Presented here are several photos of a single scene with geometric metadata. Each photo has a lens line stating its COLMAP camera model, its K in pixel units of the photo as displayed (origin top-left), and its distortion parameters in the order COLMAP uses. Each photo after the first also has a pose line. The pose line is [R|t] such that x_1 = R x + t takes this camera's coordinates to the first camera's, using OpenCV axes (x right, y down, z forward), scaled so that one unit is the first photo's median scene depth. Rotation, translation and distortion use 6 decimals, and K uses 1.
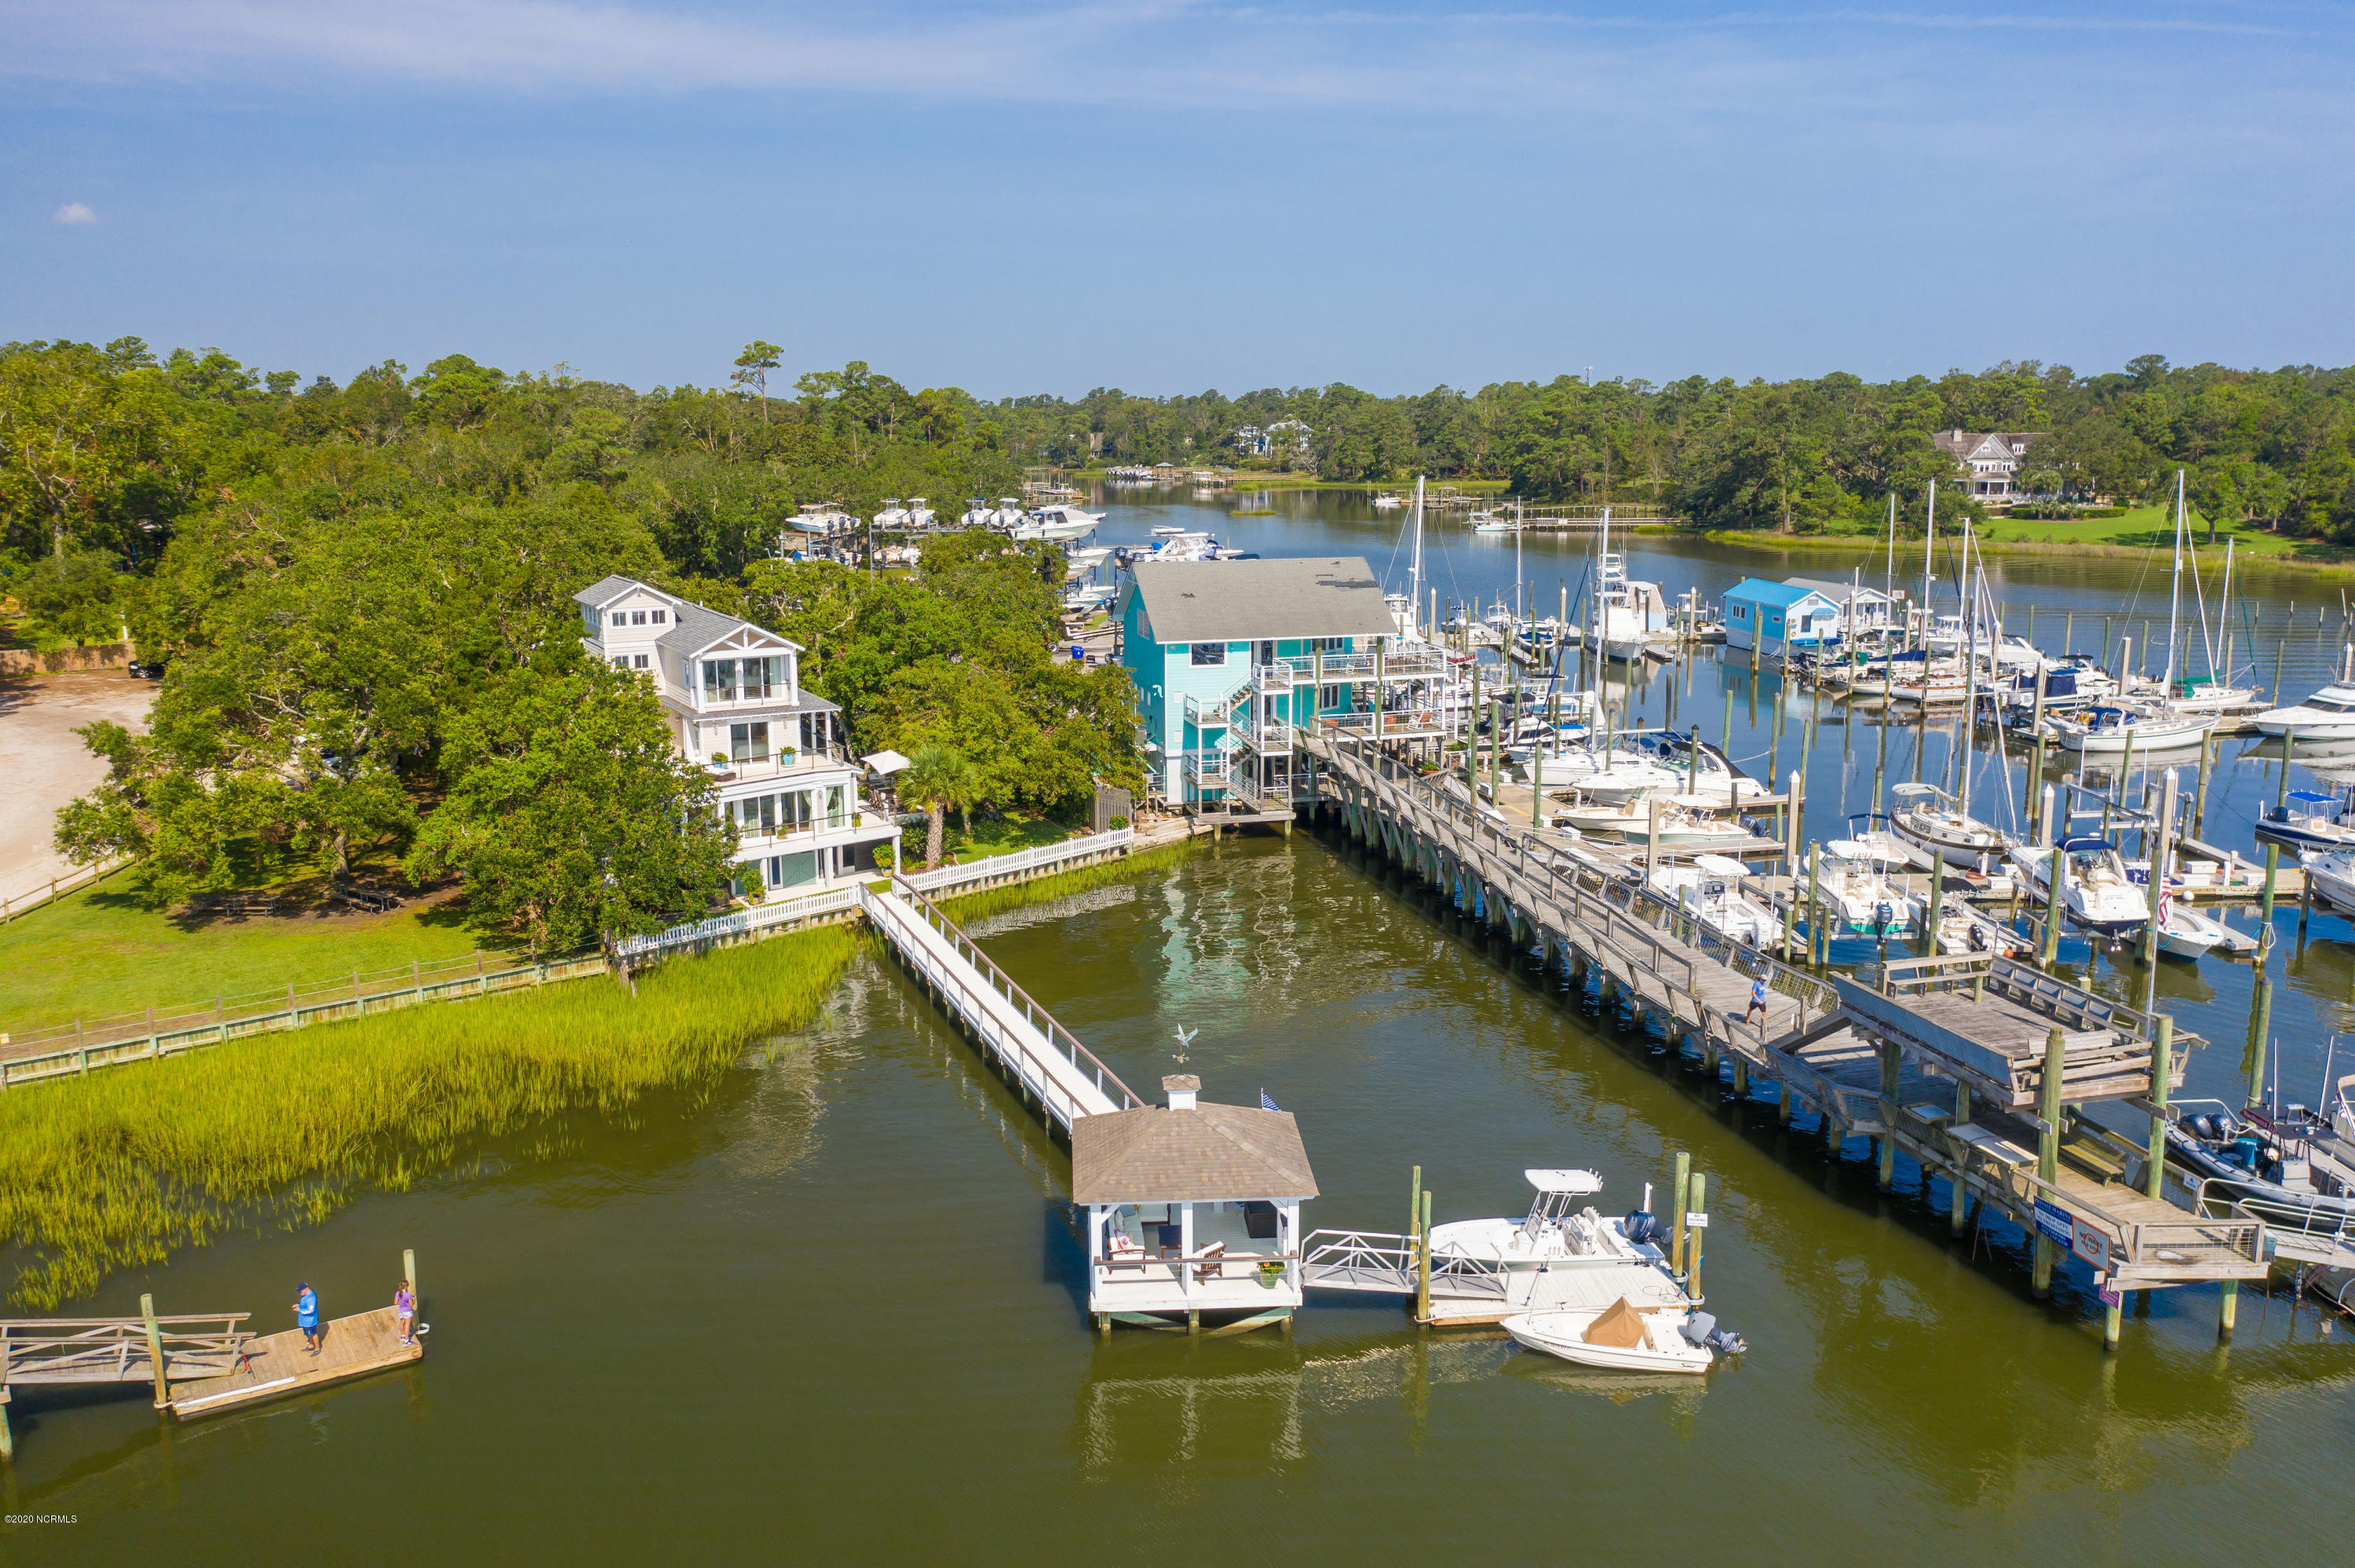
lens RADIAL K [[1848.7, 0, 1177.5], [0, 1848.7, 784.0], [0, 0, 1]] dist [-0.030391, 0.049799]
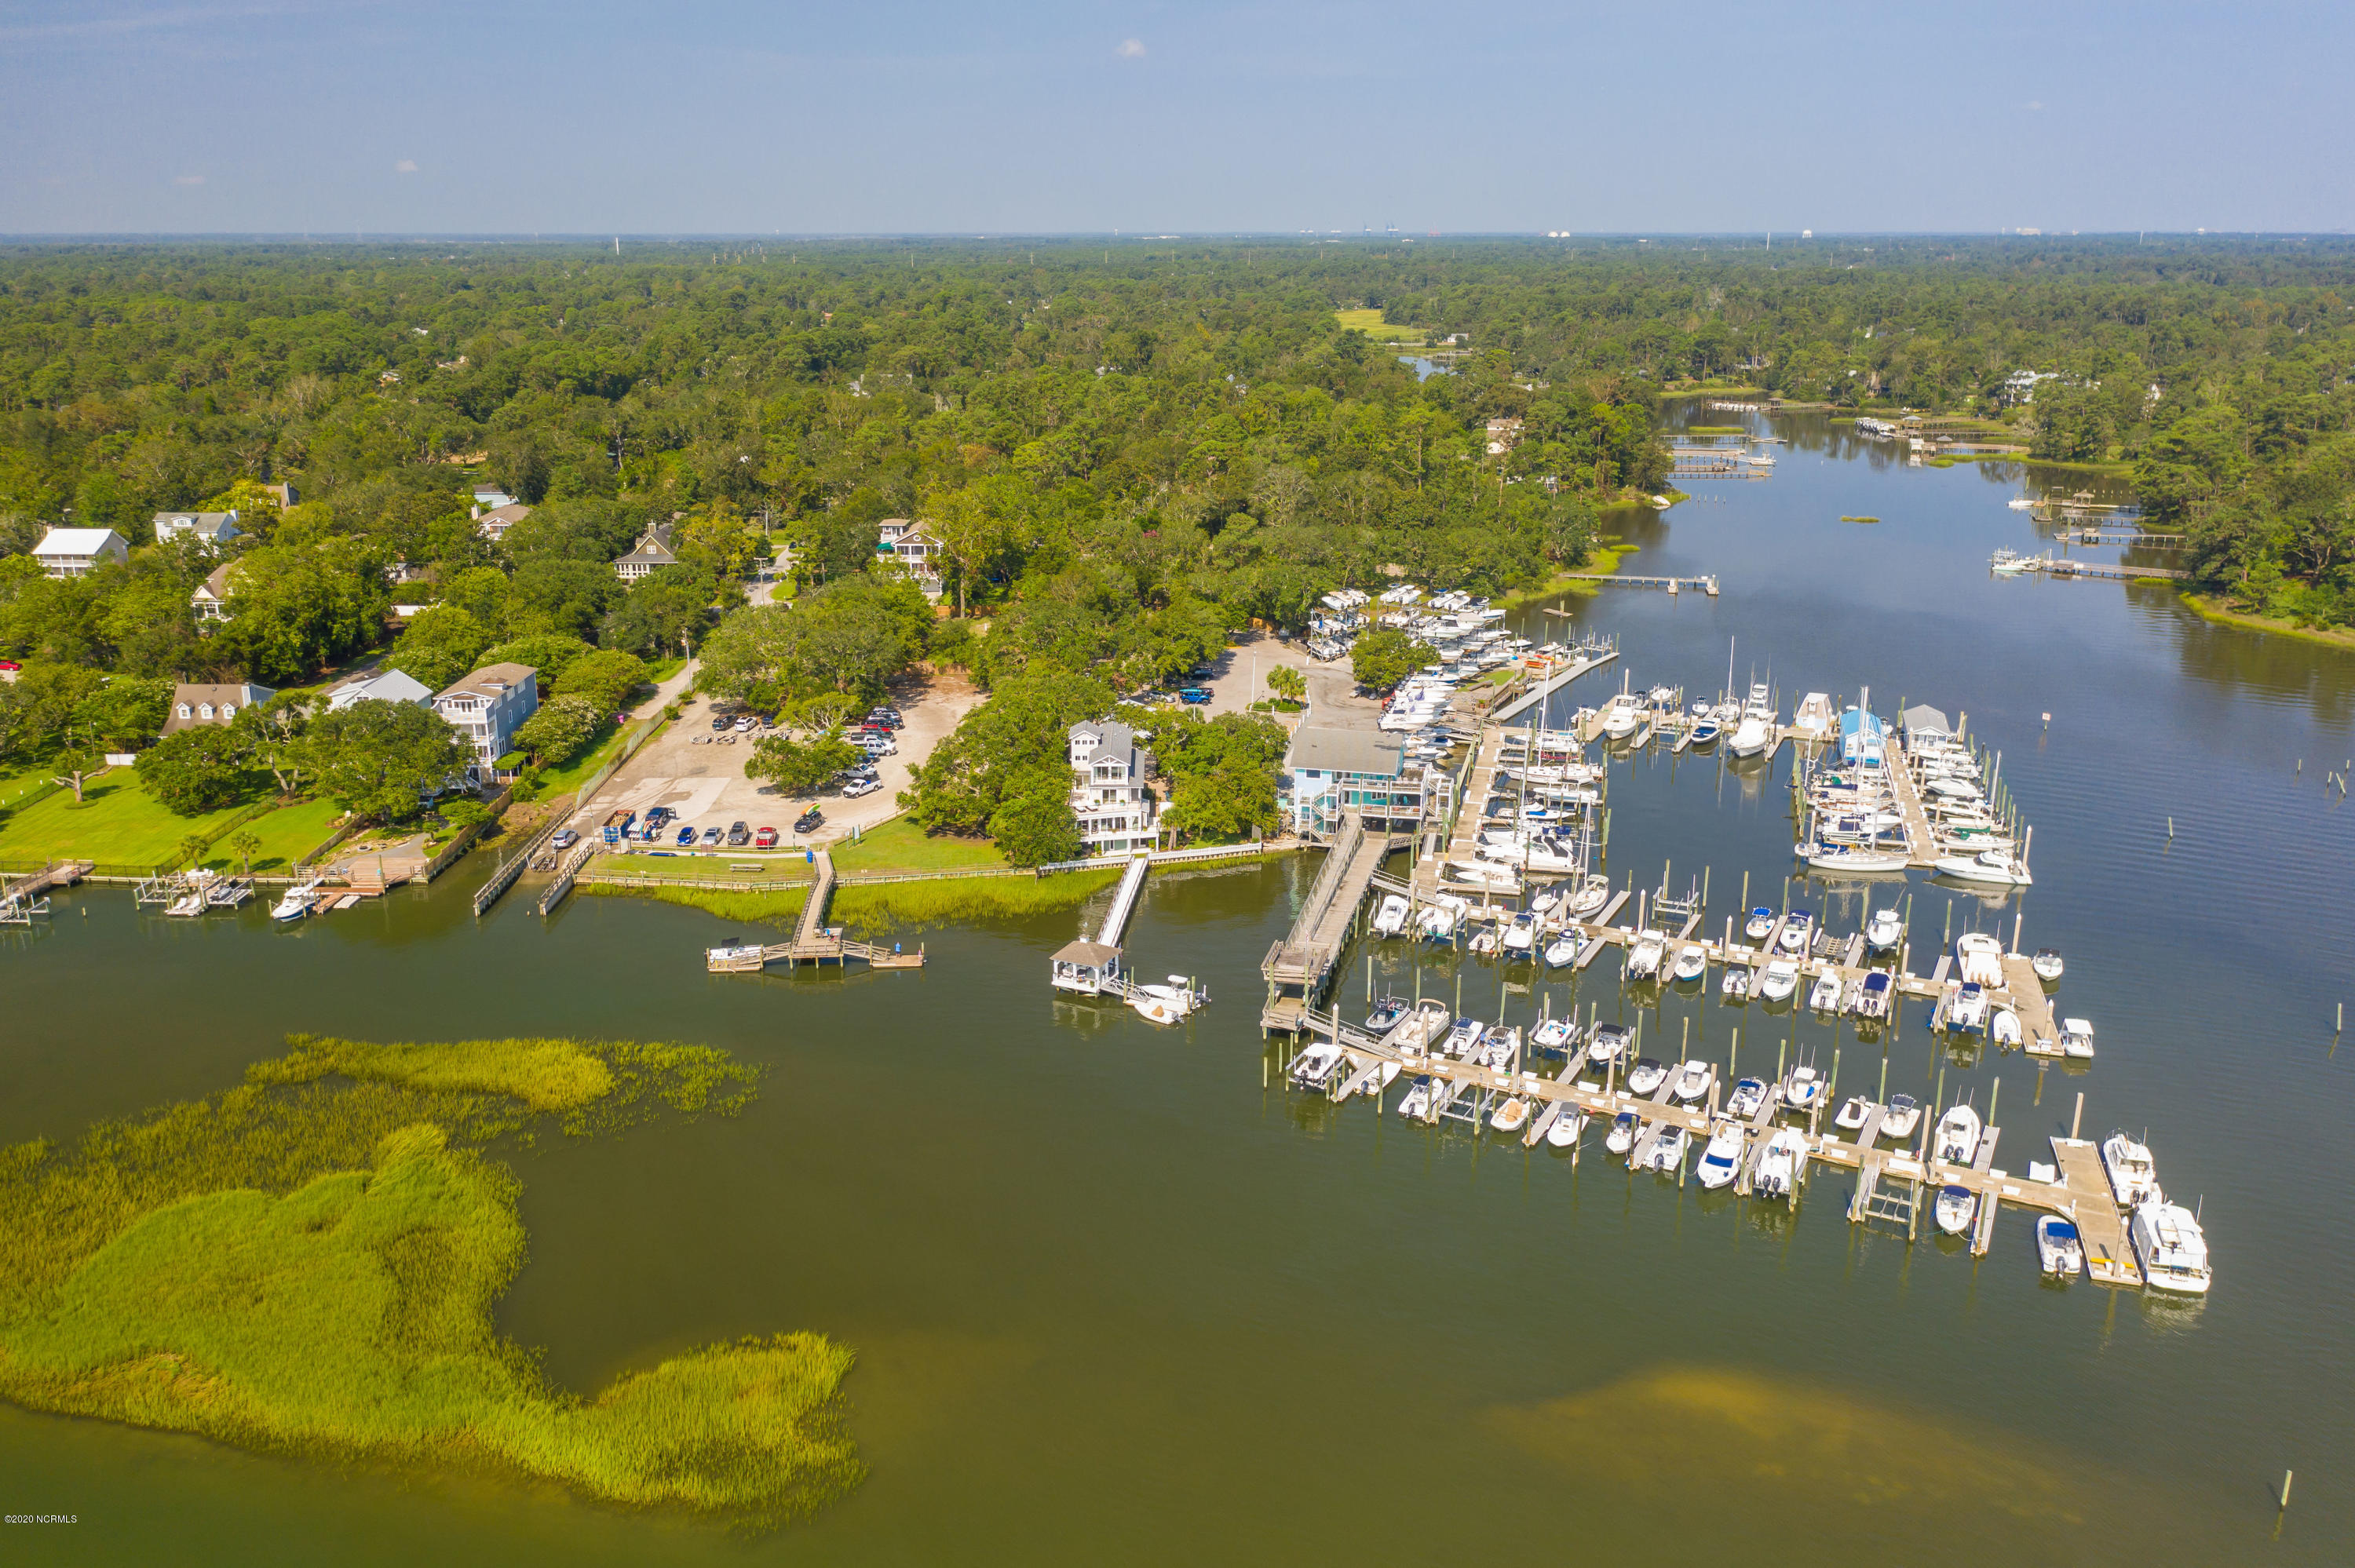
lens RADIAL K [[1871.7, 0, 1177.5], [0, 1871.7, 784.0], [0, 0, 1]] dist [-0.026401, 0.050583]
pose [[0.880072, 0.137578, -0.454473, 1.091186], [-0.094931, 0.988762, 0.115488, -0.362003], [0.465255, -0.058494, 0.883242, -1.375157]]
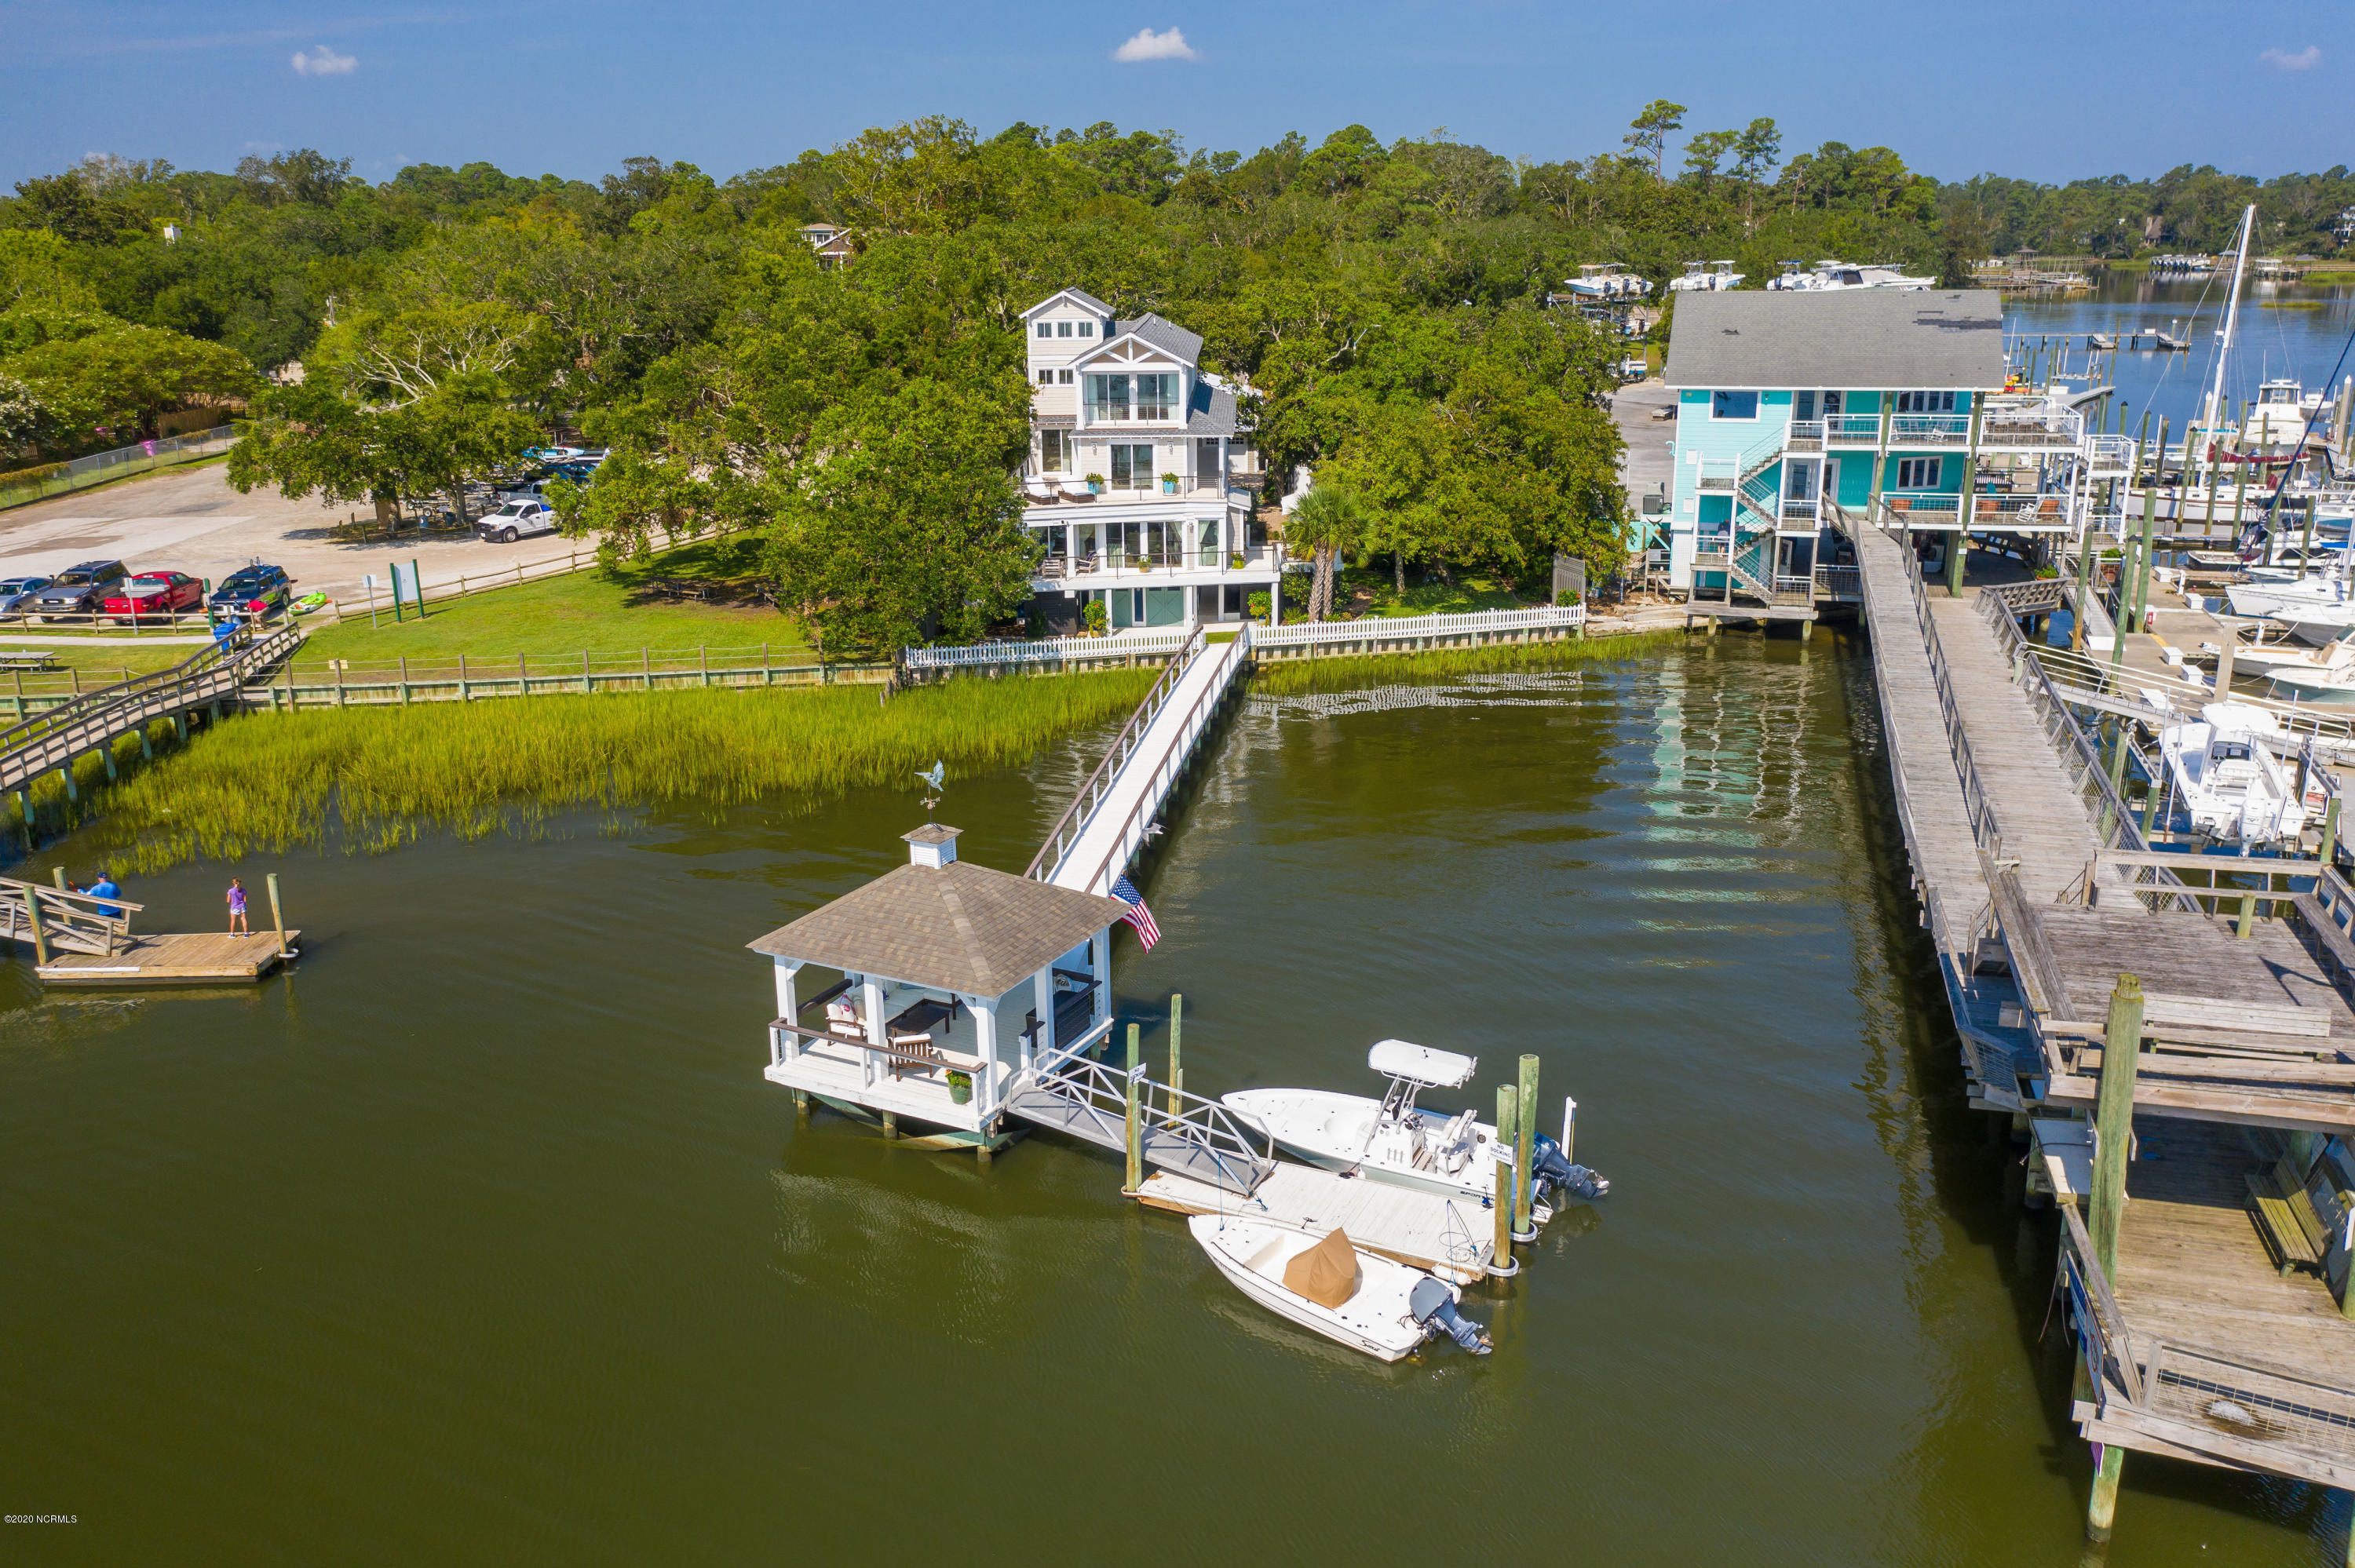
lens RADIAL K [[1860.9, 0, 1178.0], [0, 1860.9, 788.1], [0, 0, 1]] dist [-0.022141, 0.039882]
pose [[0.857659, 0.141586, -0.494342, 0.263386], [-0.090082, 0.987849, 0.126646, 0.016324], [0.506266, -0.064088, 0.859993, 0.195637]]
